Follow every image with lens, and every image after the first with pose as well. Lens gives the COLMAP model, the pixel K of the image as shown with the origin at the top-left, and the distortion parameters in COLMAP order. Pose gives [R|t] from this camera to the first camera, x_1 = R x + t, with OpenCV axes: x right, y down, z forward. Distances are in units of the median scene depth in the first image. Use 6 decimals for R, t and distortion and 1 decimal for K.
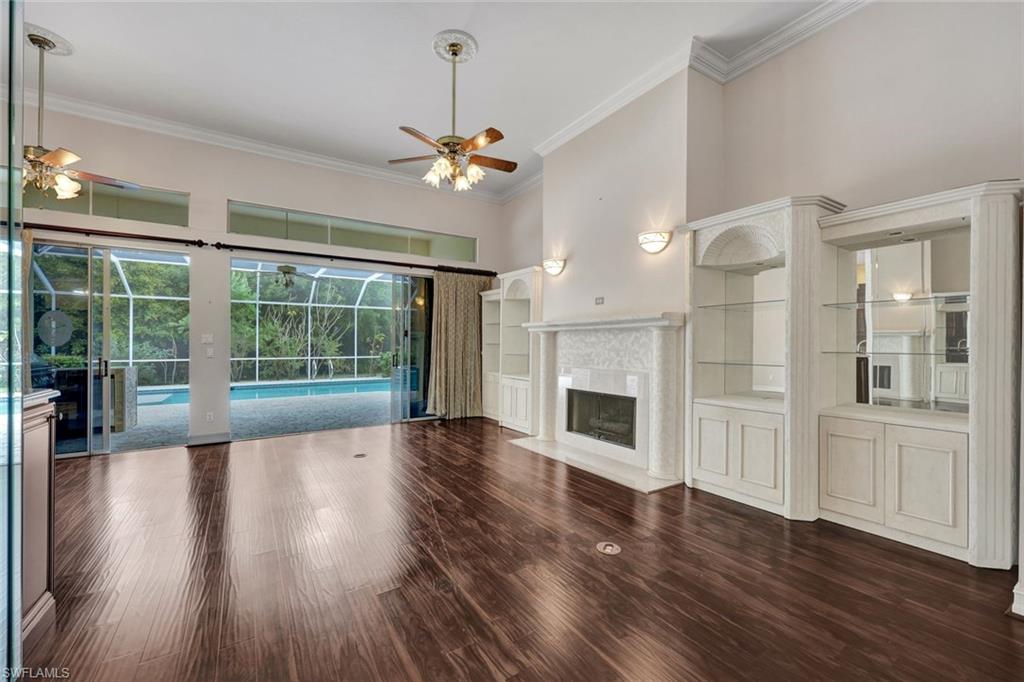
lens RADIAL K [[415.5, 0, 516.4], [0, 415.5, 344.0], [0, 0, 1]] dist [0.000553, -0.000166]
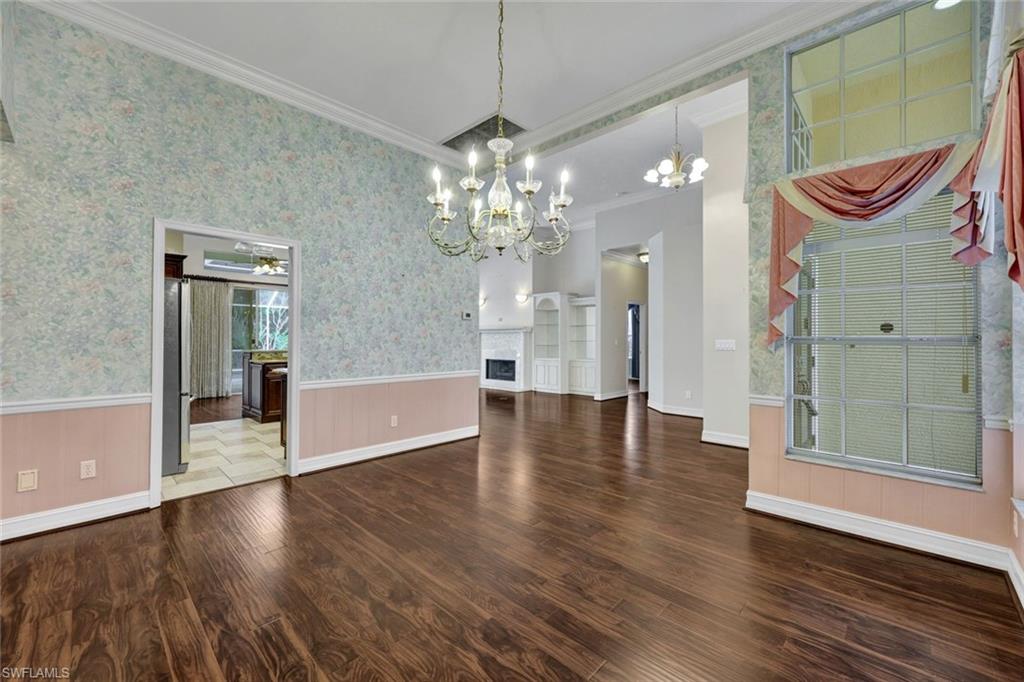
lens RADIAL K [[415.5, 0, 519.6], [0, 415.5, 332.2], [0, 0, 1]] dist [0.000553, -0.000166]
pose [[0.970674, 0.005276, 0.240342, -0.231378], [-0.000868, 0.999830, -0.018442, 0.007891], [-0.240399, 0.017693, 0.970513, -1.152815]]
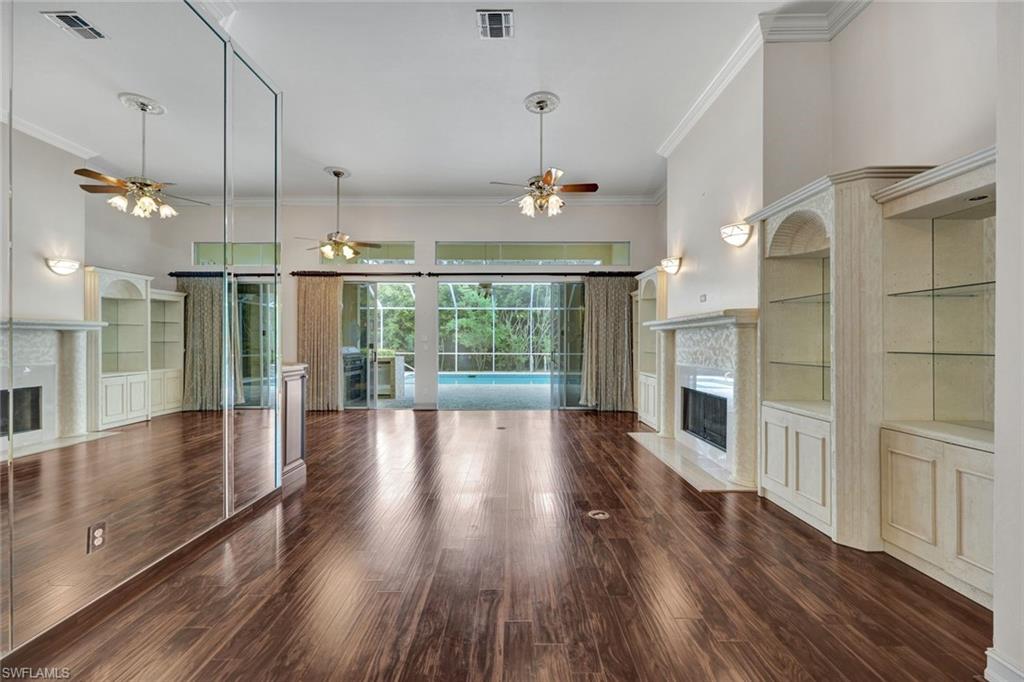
lens RADIAL K [[415.5, 0, 509.5], [0, 415.5, 342.8], [0, 0, 1]] dist [0.000553, -0.000166]
pose [[0.833929, 0.002212, -0.551868, 0.327709], [-0.000969, 0.999996, 0.002545, -0.000339], [0.551872, -0.001588, 0.833928, -0.062775]]
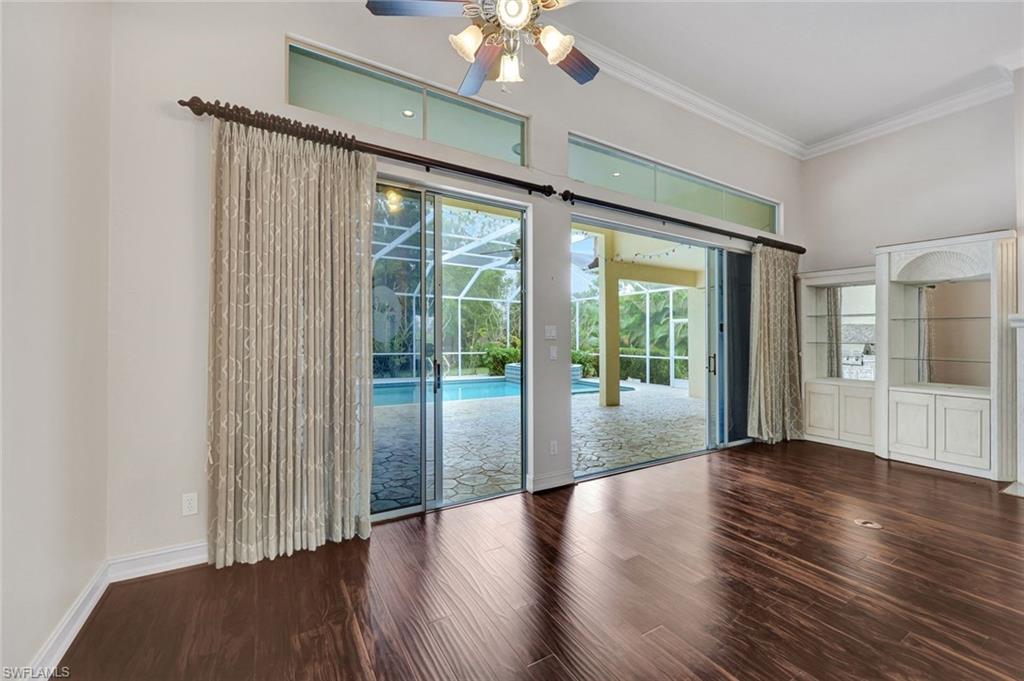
lens RADIAL K [[415.5, 0, 516.9], [0, 415.5, 340.0], [0, 0, 1]] dist [0.000553, -0.000166]
pose [[0.999510, 0.010558, -0.029468, -0.790241], [-0.010499, 0.999943, 0.002136, -0.001266], [0.029489, -0.001825, 0.999563, 0.326323]]
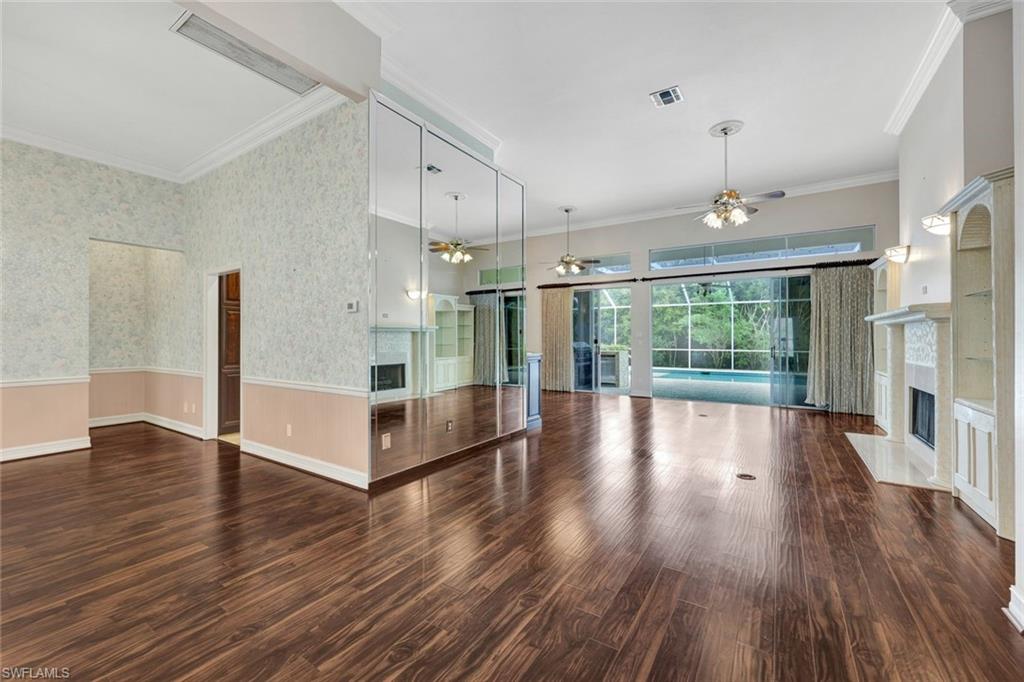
lens RADIAL K [[415.5, 0, 502.6], [0, 415.5, 337.6], [0, 0, 1]] dist [0.000553, -0.000166]
pose [[0.391176, -0.001499, -0.920315, 0.615010], [0.000455, 0.999999, -0.001435, 0.000993], [0.920316, 0.000143, 0.391176, -0.183567]]
